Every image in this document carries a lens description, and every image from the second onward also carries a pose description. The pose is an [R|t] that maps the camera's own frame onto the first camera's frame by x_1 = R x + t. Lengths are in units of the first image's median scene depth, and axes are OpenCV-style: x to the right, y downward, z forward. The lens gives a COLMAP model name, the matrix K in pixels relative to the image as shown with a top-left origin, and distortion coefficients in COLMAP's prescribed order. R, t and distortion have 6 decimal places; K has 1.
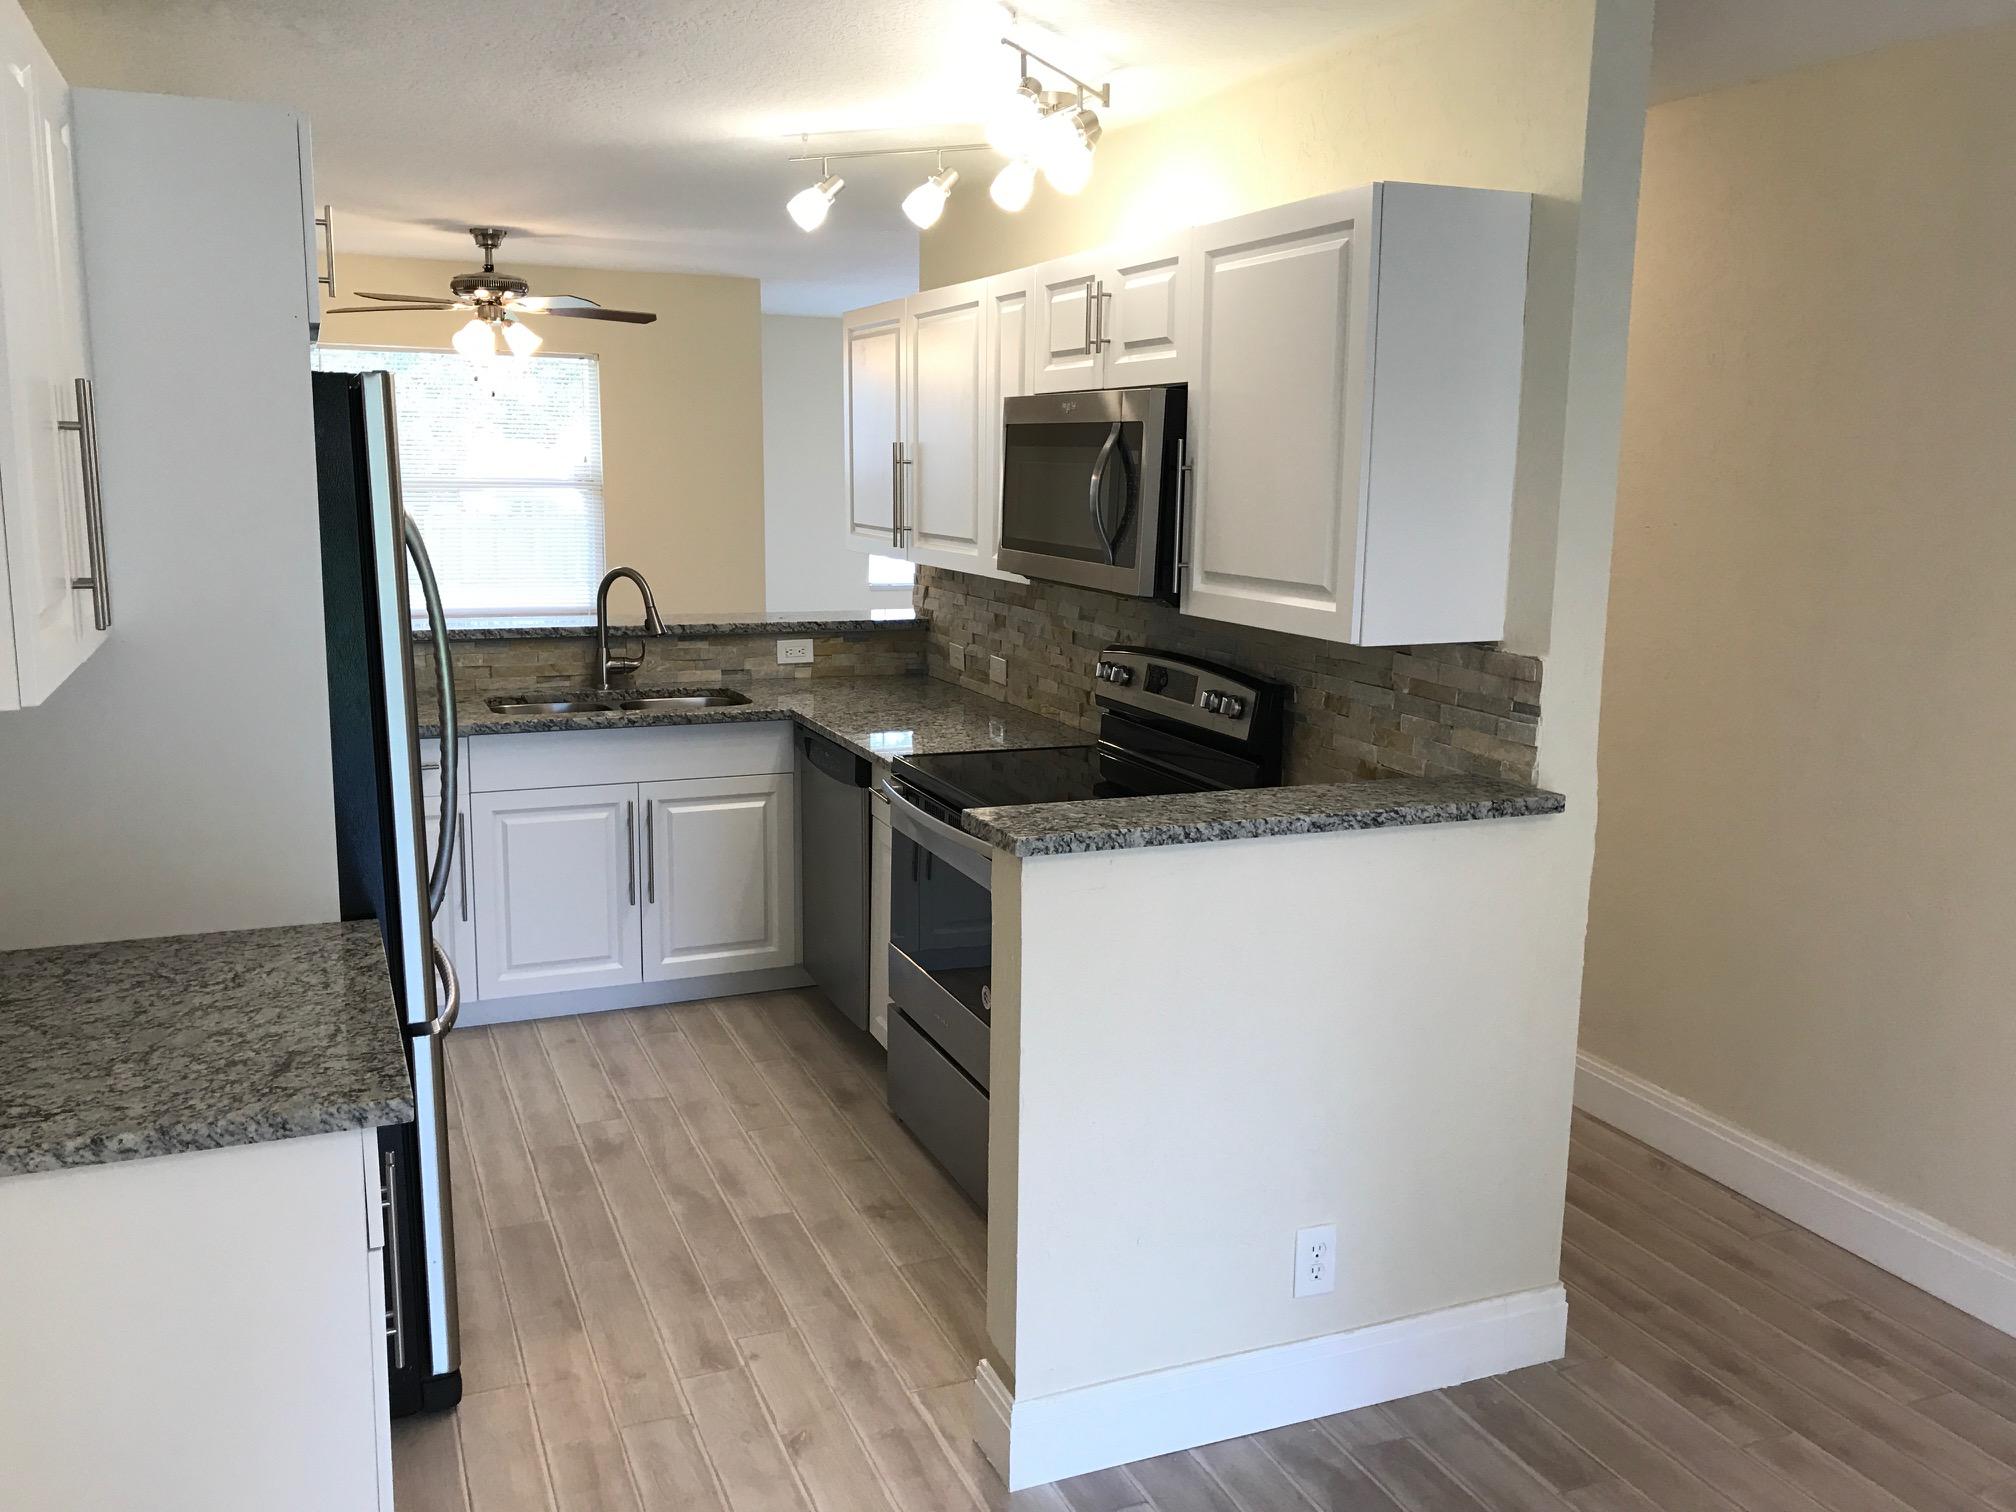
lens RADIAL K [[1676.9, 0, 1008.0], [0, 1676.9, 748.8], [0, 0, 1]] dist [0.000868, -0.007130]
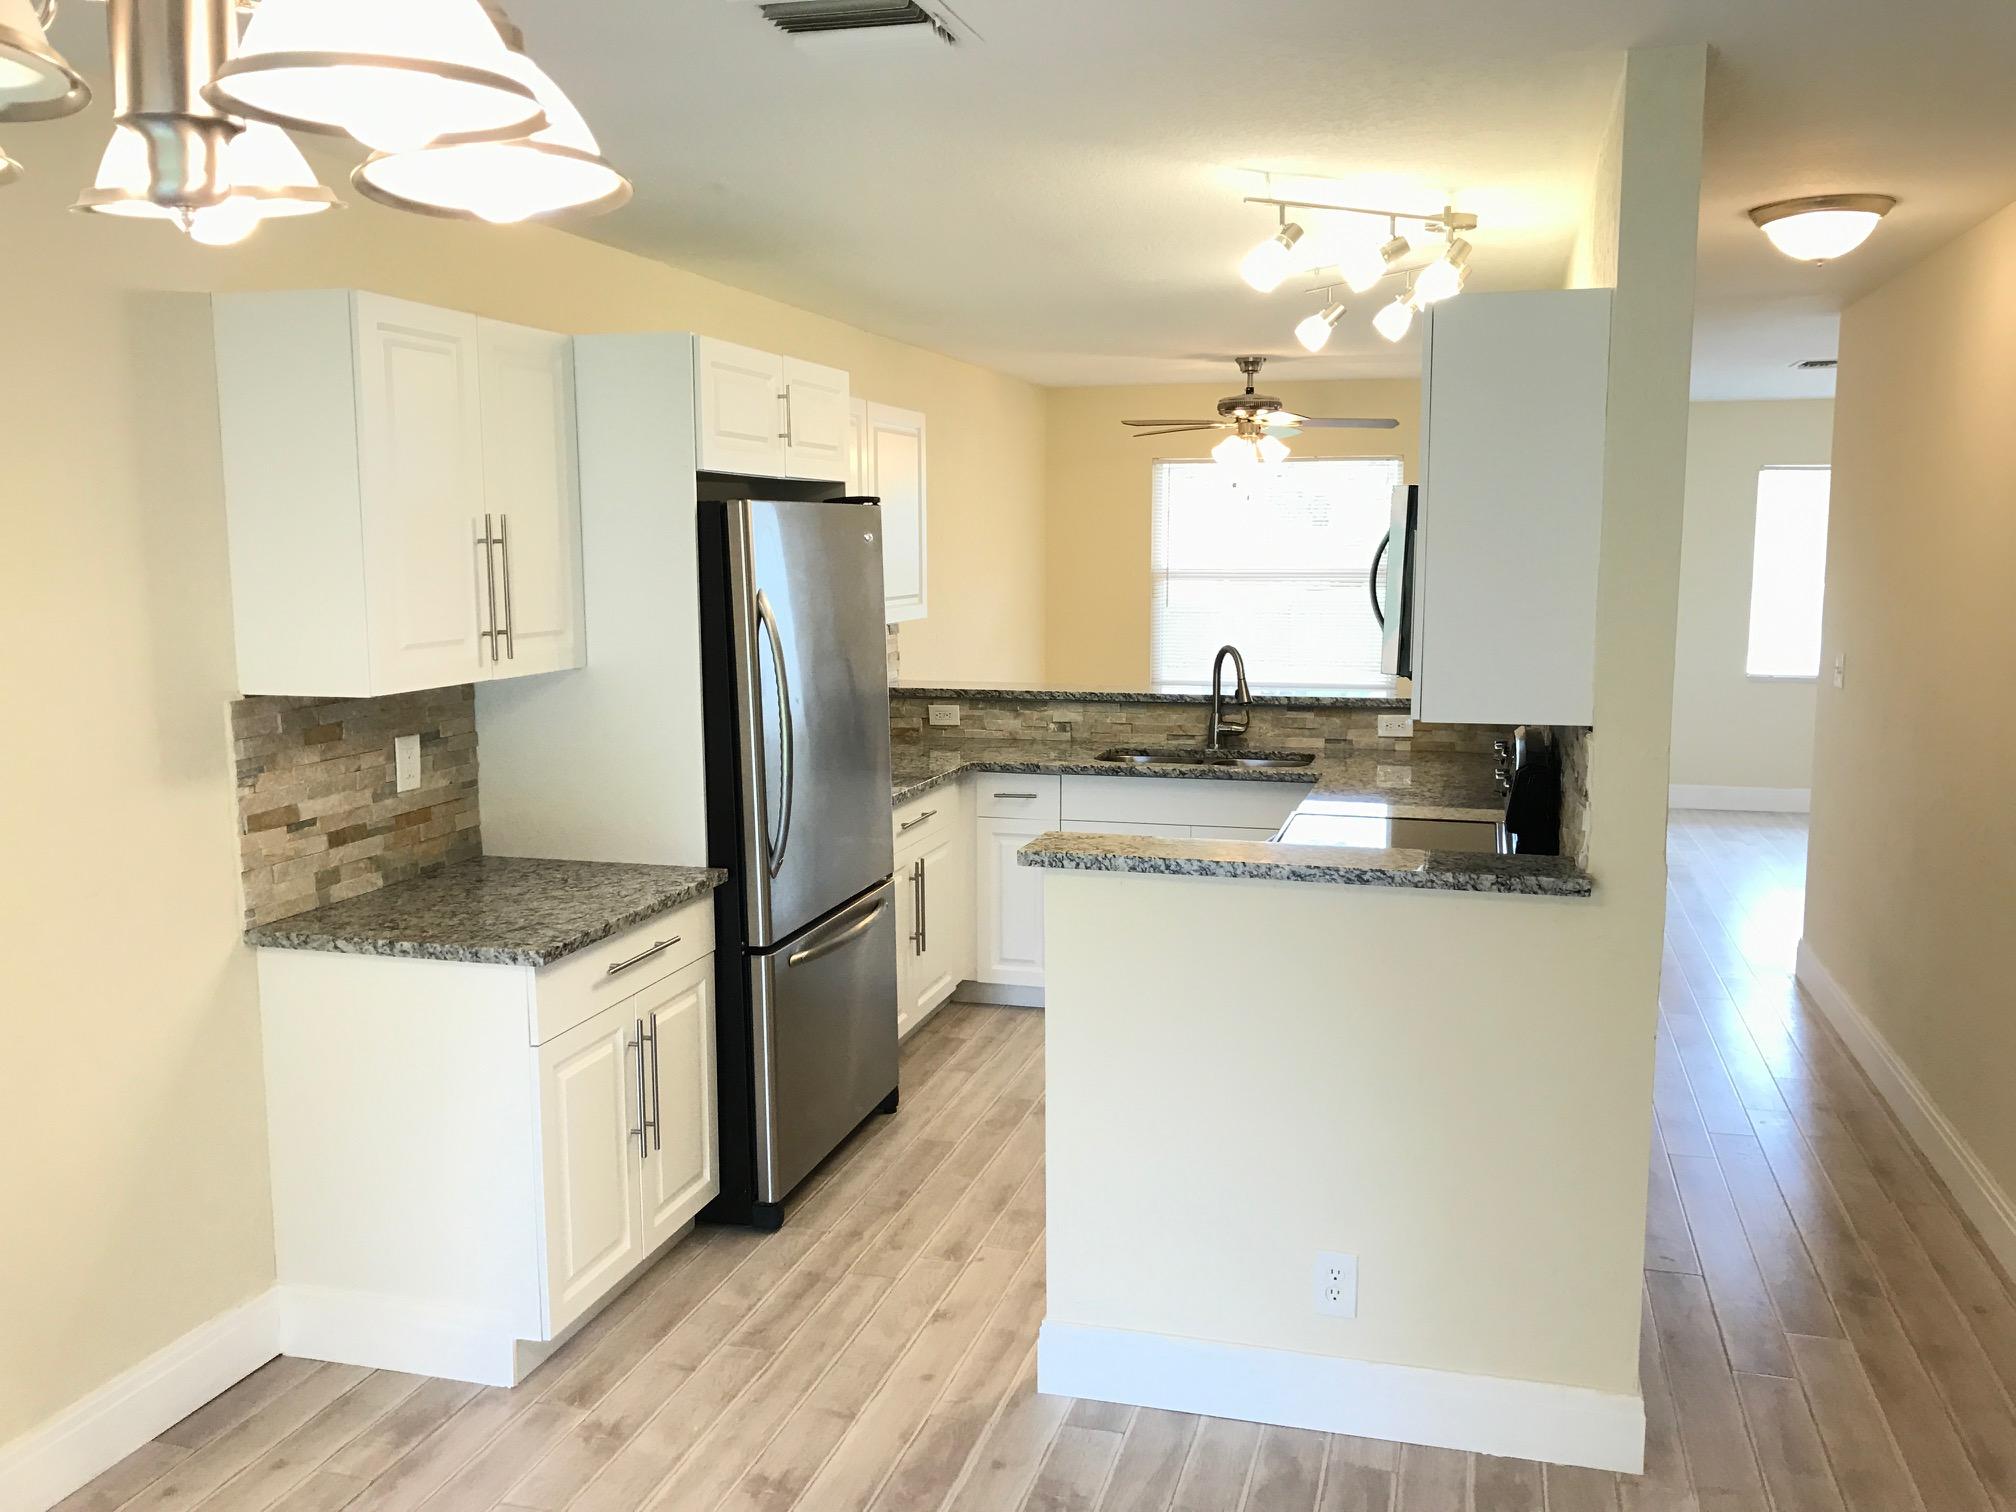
lens RADIAL K [[1660.5, 0, 1010.3], [0, 1660.5, 763.0], [0, 0, 1]] dist [0.033695, -0.108204]
pose [[0.784442, 0.066735, -0.616601, 0.374401], [-0.093275, 0.995581, -0.010914, 0.000726], [0.613147, 0.066075, 0.787200, 0.000218]]
